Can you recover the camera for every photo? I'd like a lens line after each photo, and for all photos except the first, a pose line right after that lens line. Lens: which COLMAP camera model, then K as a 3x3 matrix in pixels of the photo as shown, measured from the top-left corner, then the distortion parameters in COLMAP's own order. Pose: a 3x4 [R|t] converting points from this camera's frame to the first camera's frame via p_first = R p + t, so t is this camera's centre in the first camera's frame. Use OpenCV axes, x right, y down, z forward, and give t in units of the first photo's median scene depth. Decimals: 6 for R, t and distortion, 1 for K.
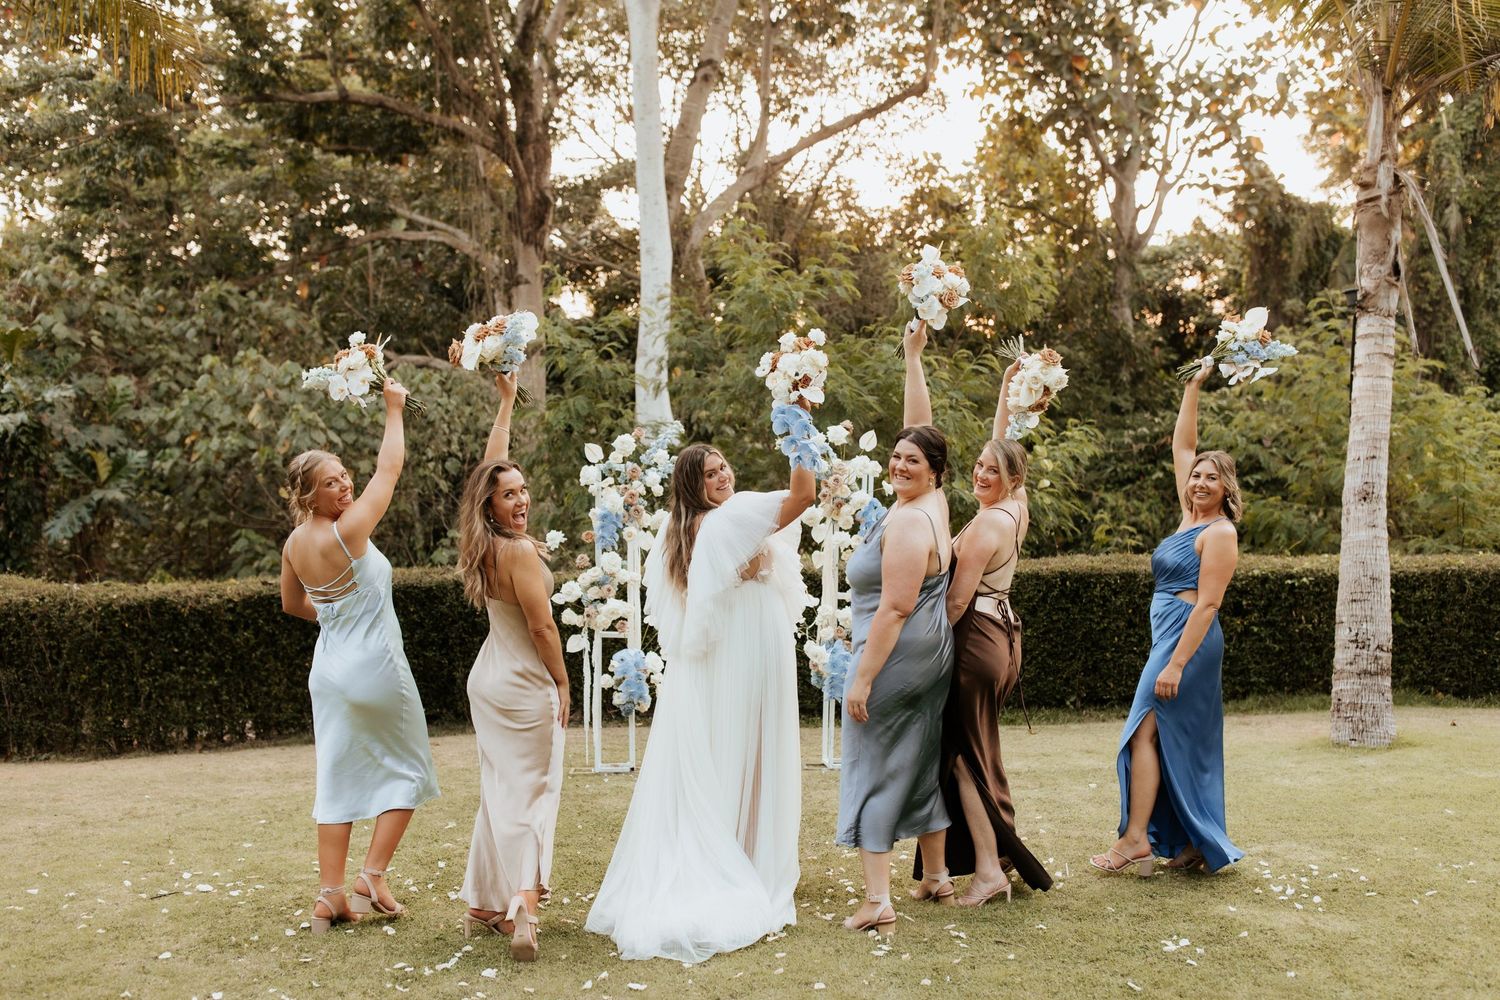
lens RADIAL K [[1427.2, 0, 750.0], [0, 1427.2, 500.0], [0, 0, 1]] dist [0.009362, 0.018330]
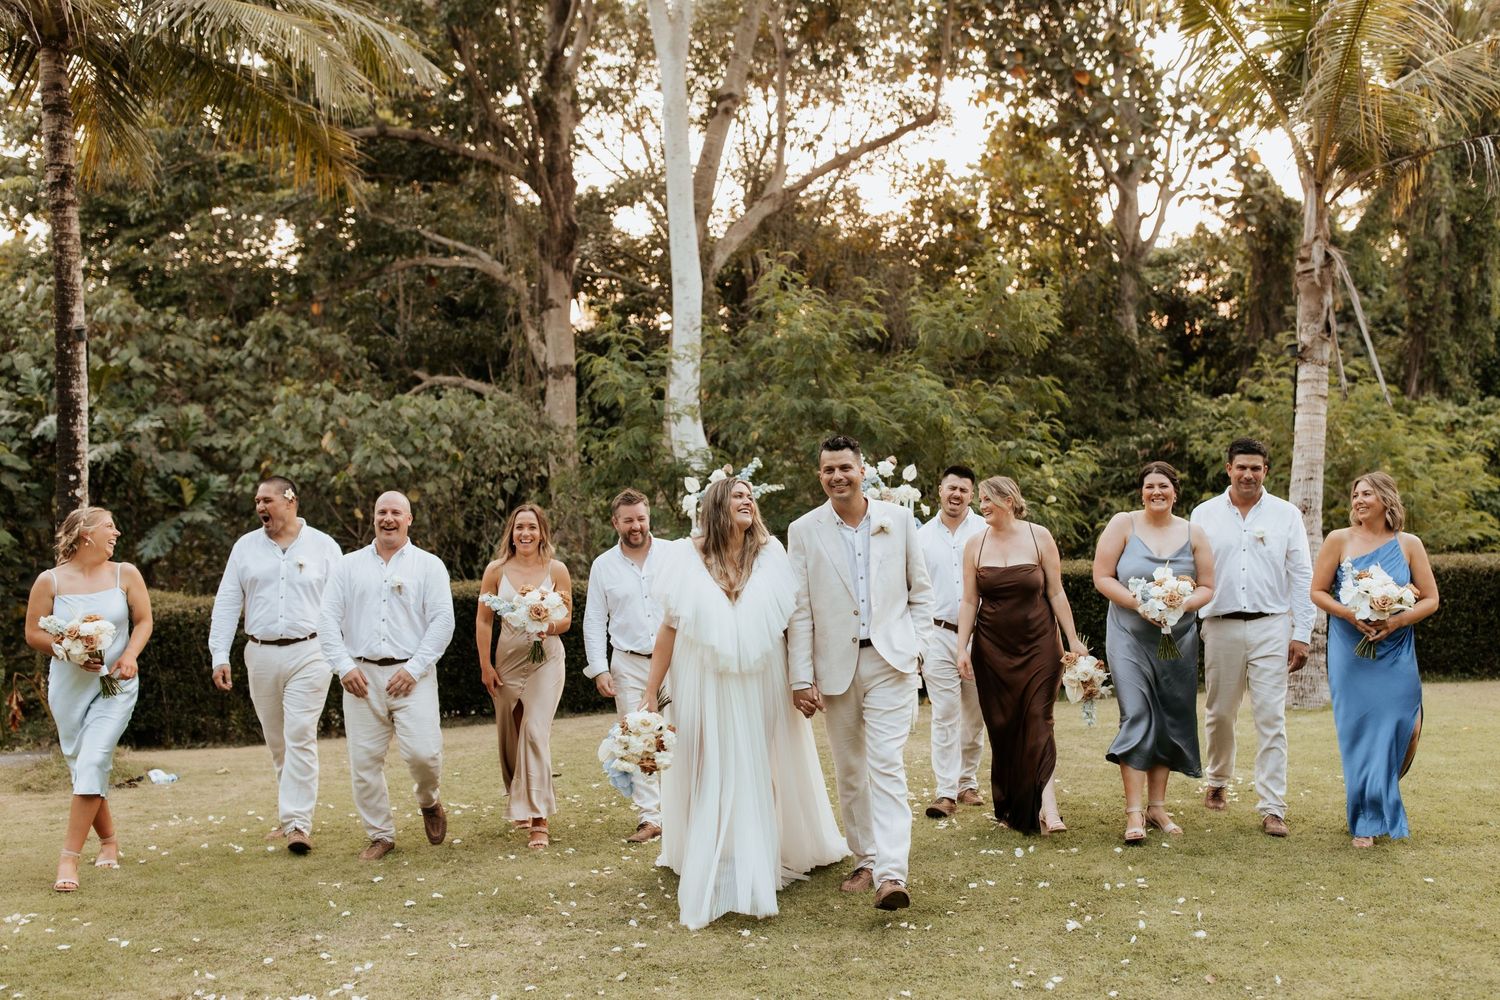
lens RADIAL K [[1480.0, 0, 794.8], [0, 1480.0, 516.2], [0, 0, 1]] dist [0.027633, 0.014789]
pose [[0.999448, -0.013299, 0.030429, -0.016454], [0.013095, 0.999891, 0.006887, -0.003612], [-0.030517, -0.006485, 0.999513, -0.085671]]
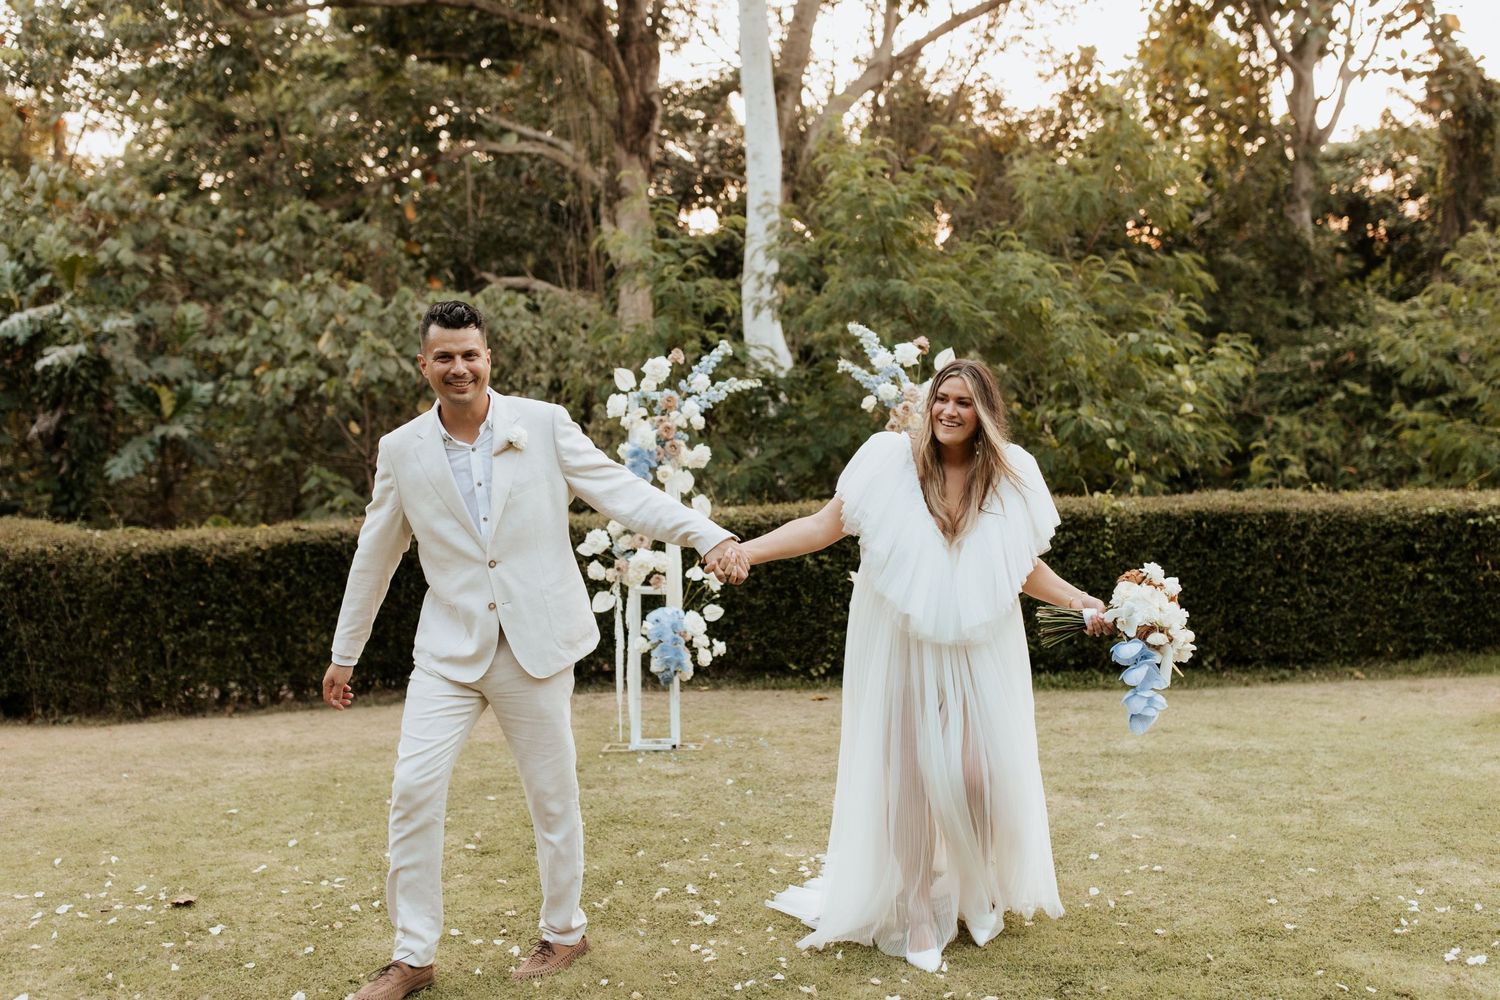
lens RADIAL K [[1511.5, 0, 781.4], [0, 1511.5, 466.2], [0, 0, 1]] dist [0.010625, 0.001569]
pose [[0.996782, -0.008460, -0.079716, 0.015698], [0.010462, 0.999640, 0.024724, -0.000663], [0.079478, -0.025478, 0.996511, 0.028051]]
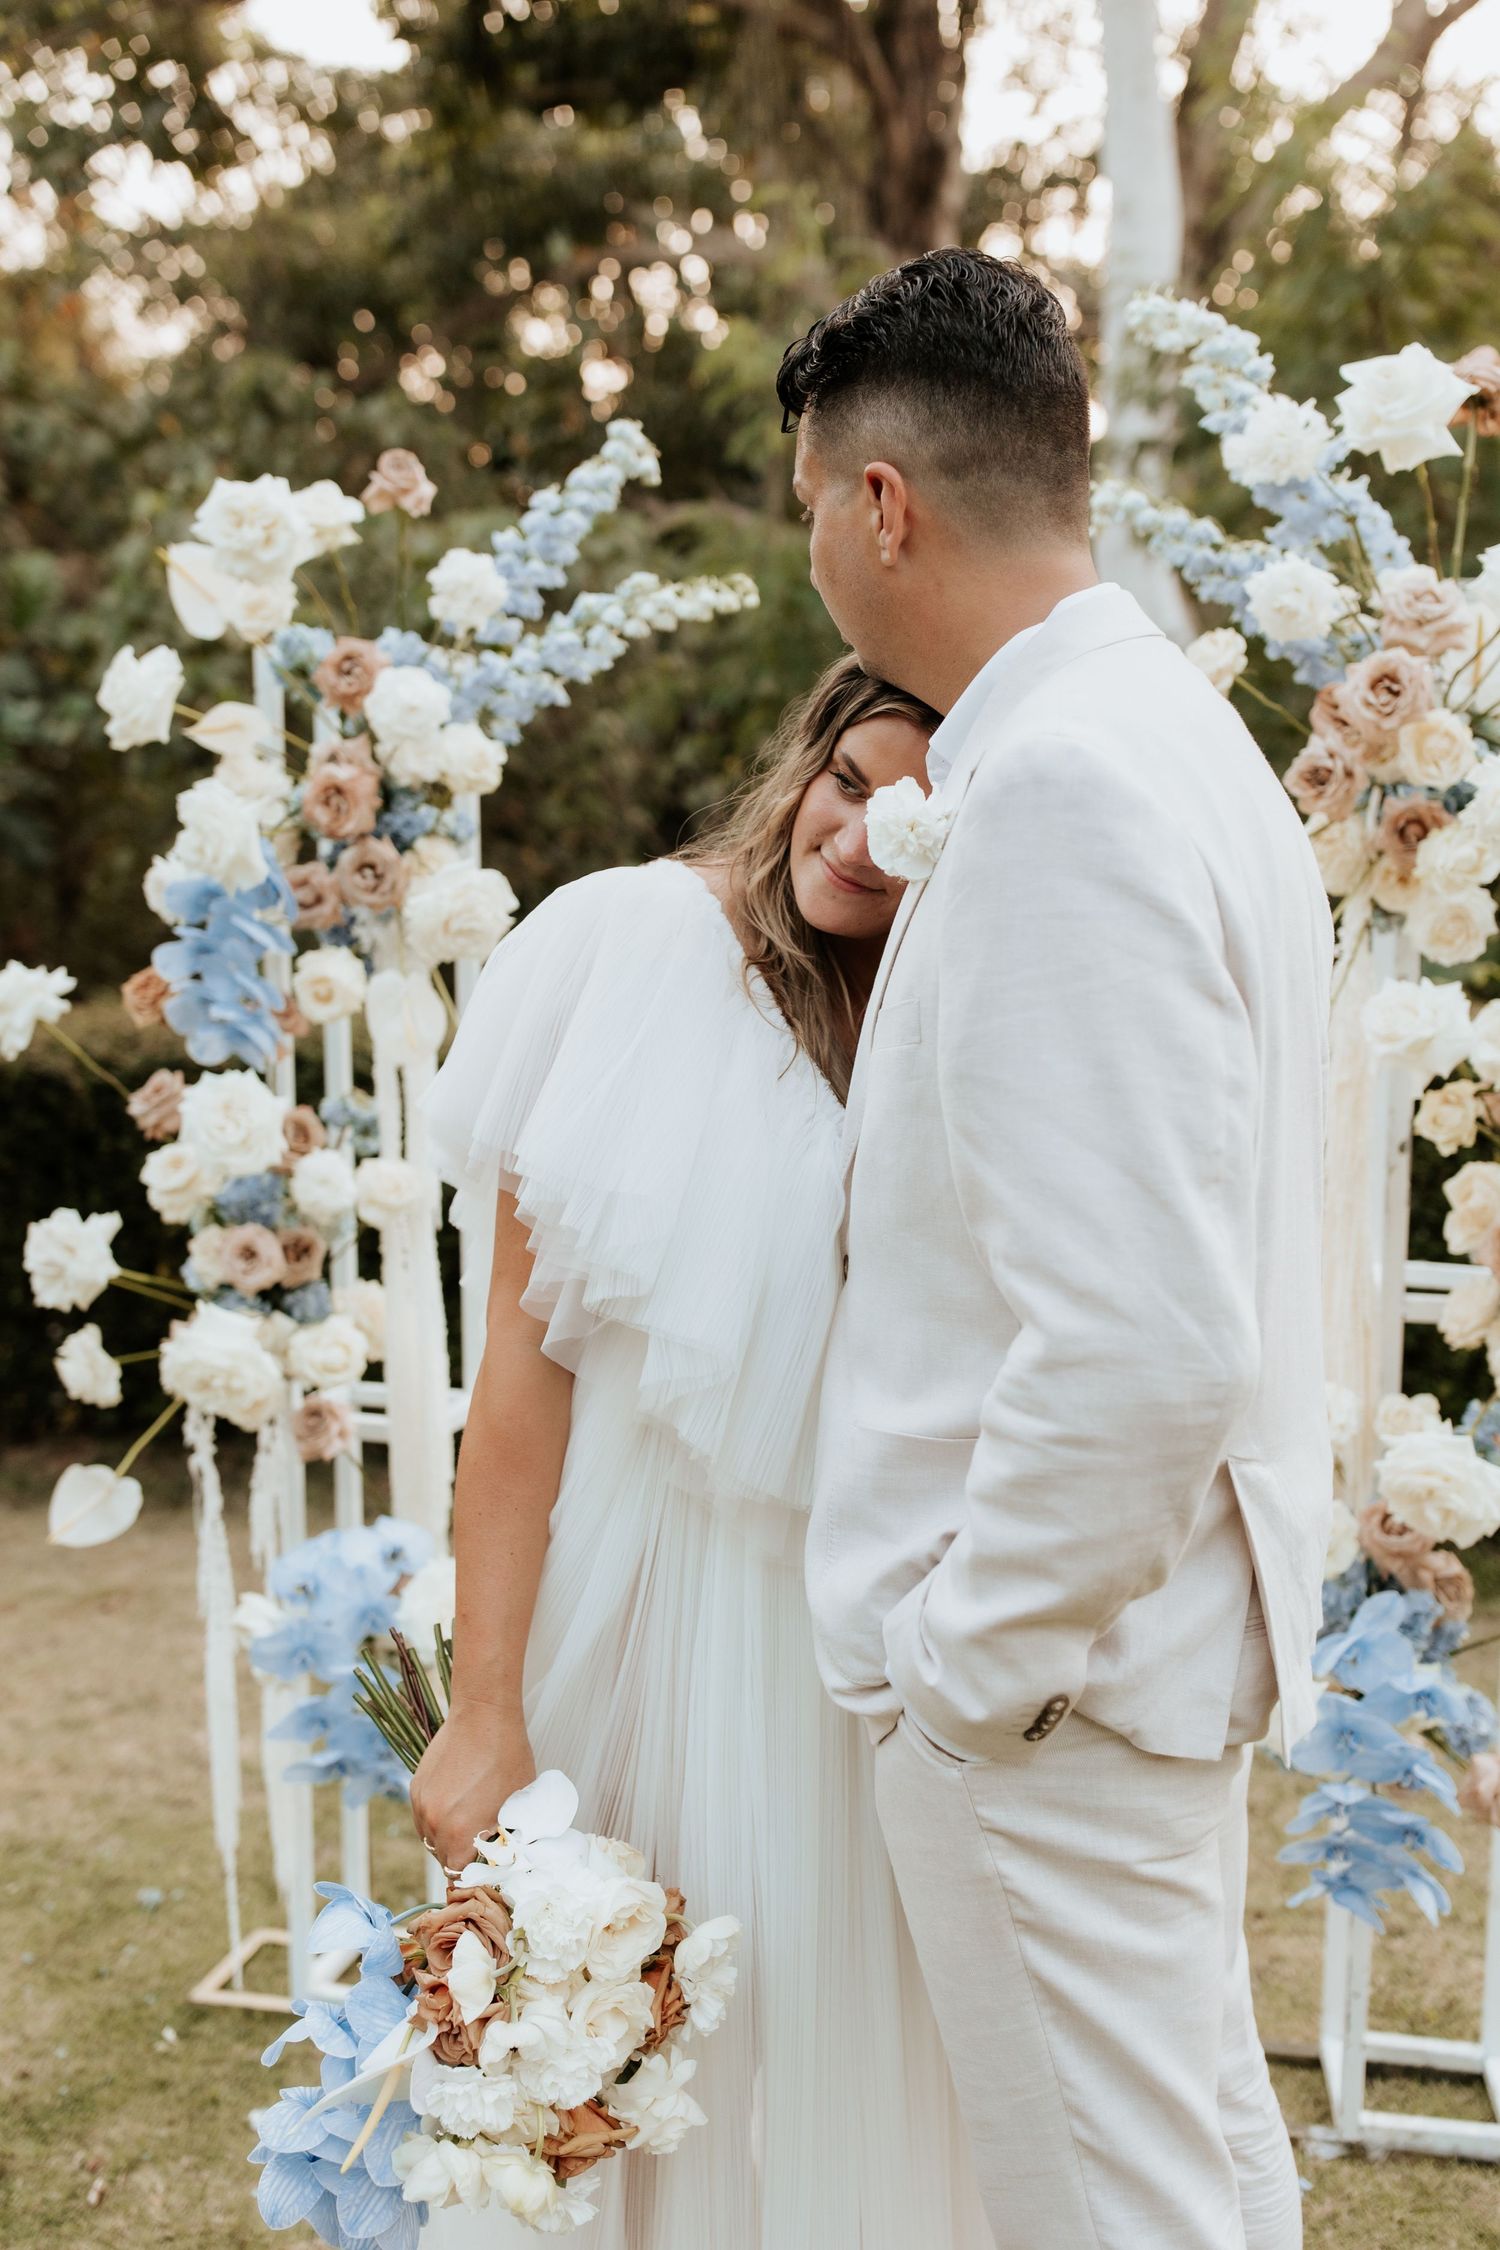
lens RADIAL K [[2267.2, 0, 761.3], [0, 2267.2, 1184.8], [0, 0, 1]] dist [0.010625, 0.001569]
pose [[0.961091, 0.029318, -0.274671, 0.017599], [0.018842, 0.985078, 0.171076, -0.000728], [0.275588, -0.169595, 0.946197, 0.193523]]
